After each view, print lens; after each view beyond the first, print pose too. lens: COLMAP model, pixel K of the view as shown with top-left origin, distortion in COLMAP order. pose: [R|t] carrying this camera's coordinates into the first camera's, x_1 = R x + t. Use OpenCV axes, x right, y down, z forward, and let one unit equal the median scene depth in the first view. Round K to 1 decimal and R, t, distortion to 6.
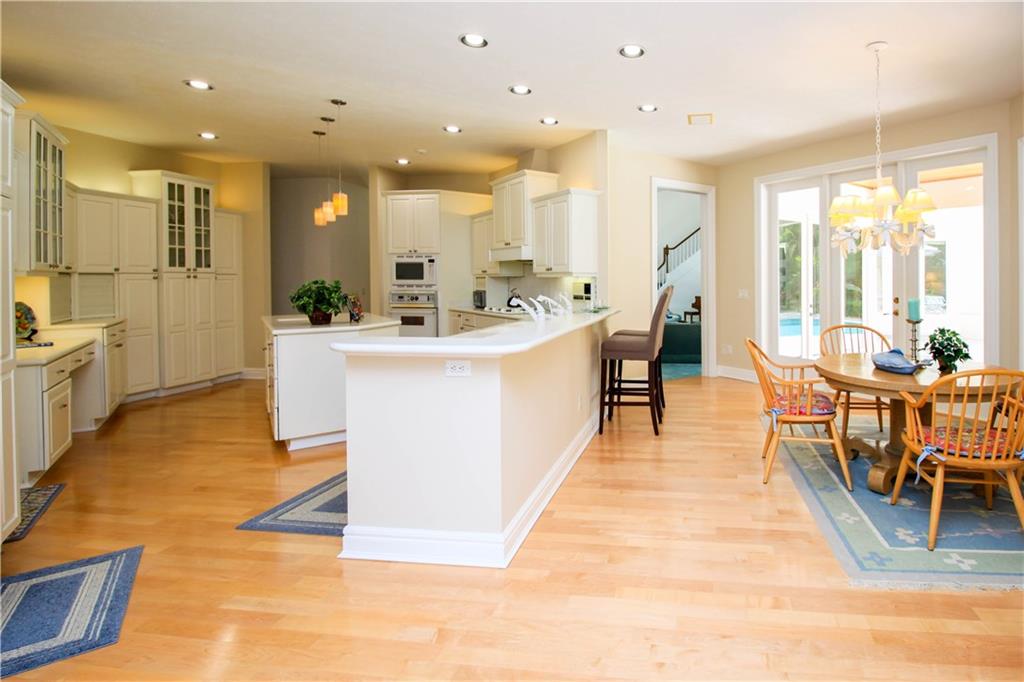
lens RADIAL K [[474.2, 0, 512.0], [0, 474.2, 341.0], [0, 0, 1]] dist [-0.000906, -0.007162]
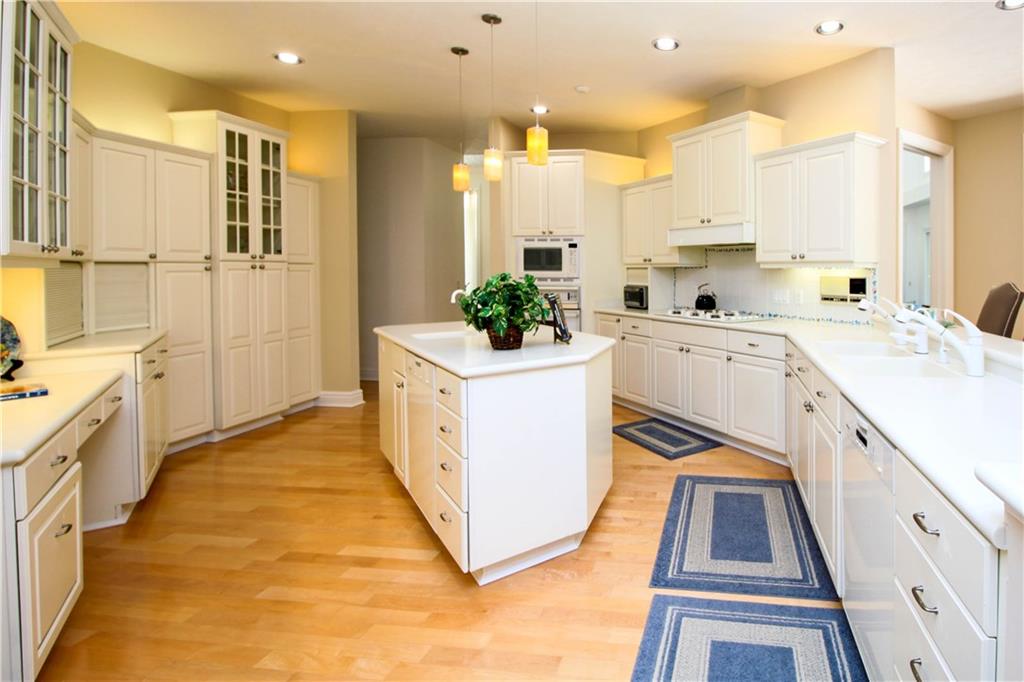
lens RADIAL K [[493.0, 0, 549.3], [0, 493.0, 334.1], [0, 0, 1]] dist [-0.011436, -0.000645]
pose [[0.999987, 0.000343, 0.005044, -0.256639], [-0.000356, 0.999997, 0.002578, -0.039911], [-0.005044, -0.002579, 0.999984, 0.280224]]
